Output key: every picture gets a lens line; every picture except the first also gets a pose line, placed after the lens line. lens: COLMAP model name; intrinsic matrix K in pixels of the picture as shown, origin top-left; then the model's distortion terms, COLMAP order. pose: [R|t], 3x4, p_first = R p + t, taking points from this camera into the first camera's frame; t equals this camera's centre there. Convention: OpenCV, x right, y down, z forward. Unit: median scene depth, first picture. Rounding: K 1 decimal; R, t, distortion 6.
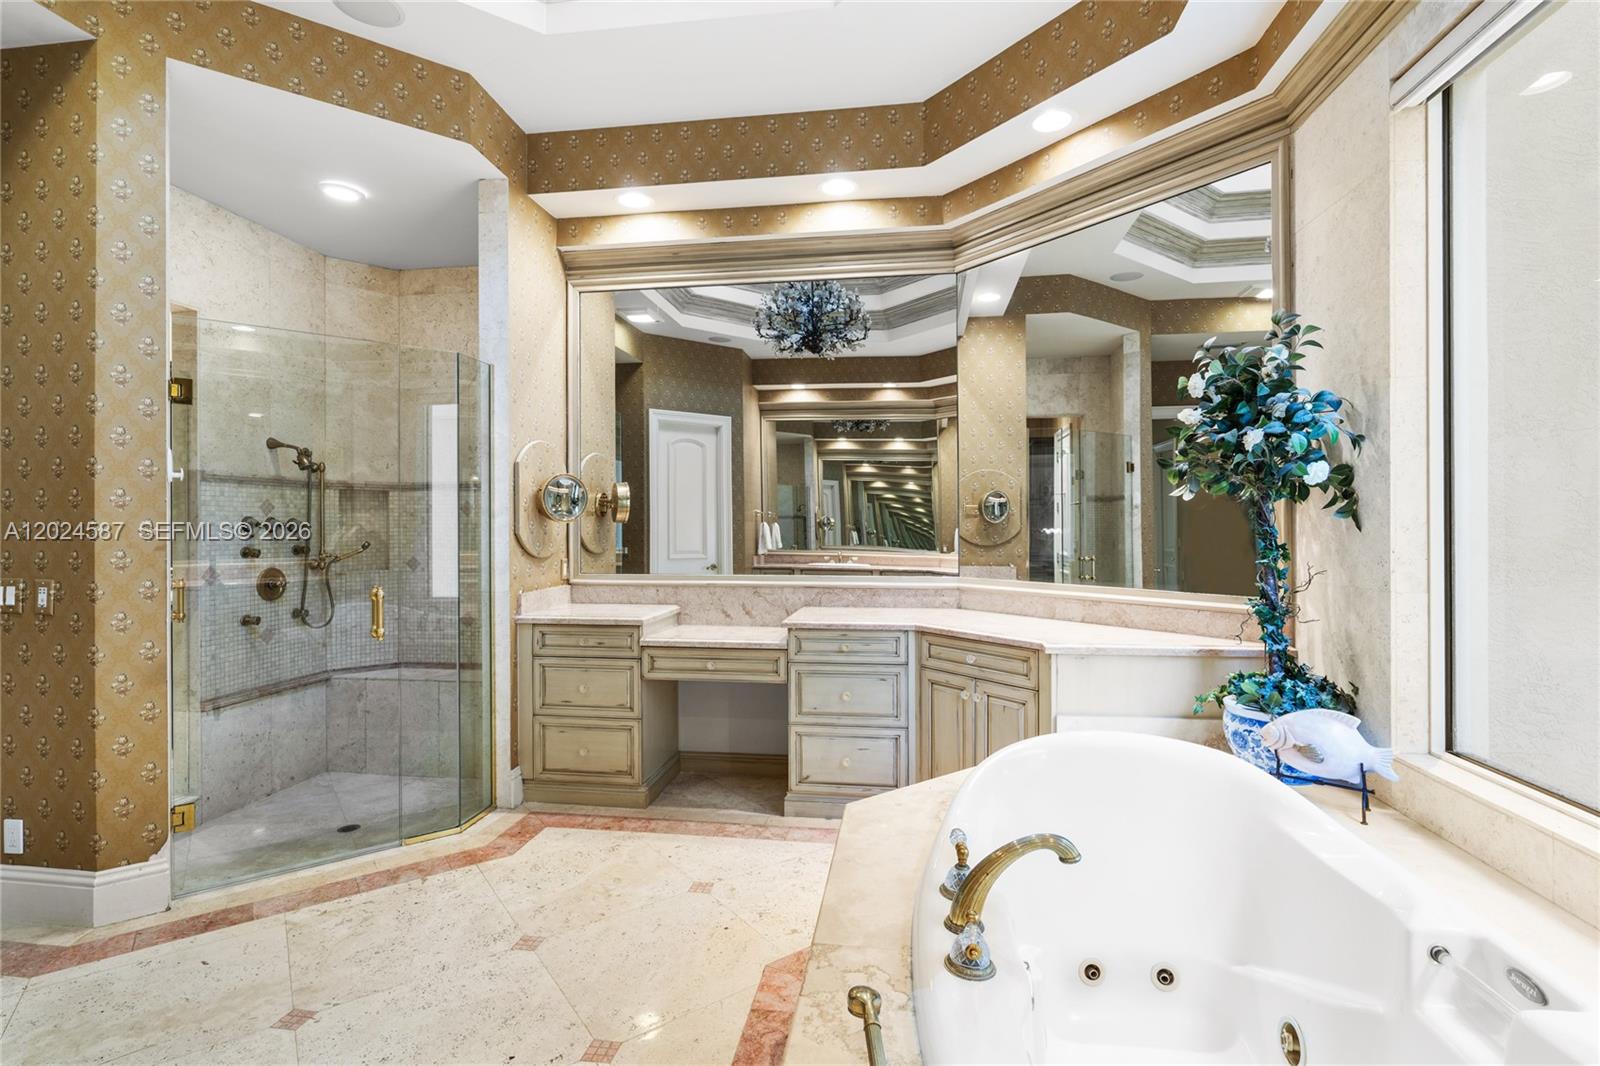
lens RADIAL K [[735.7, 0, 834.9], [0, 735.7, 529.4], [0, 0, 1]] dist [-0.004641, 0.004101]
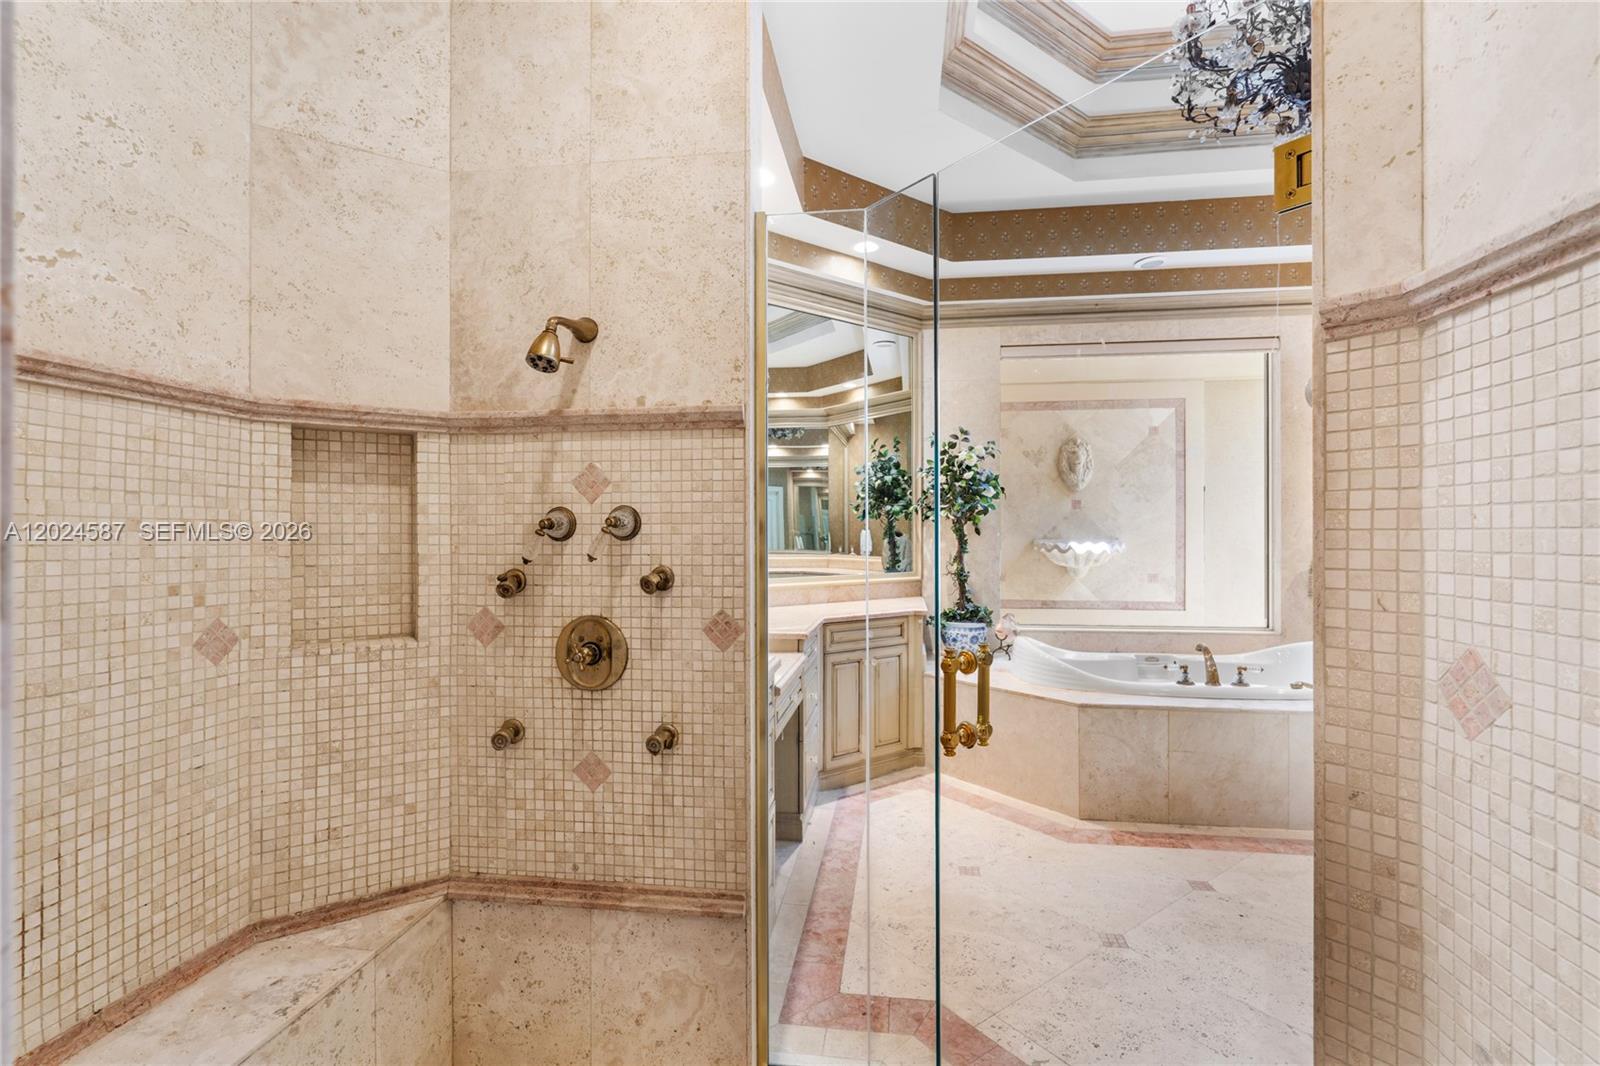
lens RADIAL K [[735.7, 0, 821.4], [0, 735.7, 538.1], [0, 0, 1]] dist [-0.004641, 0.004101]
pose [[0.003967, -0.002077, 0.999990, -0.997181], [0.004587, 0.999987, 0.002058, 0.002408], [-0.999982, 0.004579, 0.003977, 0.962100]]
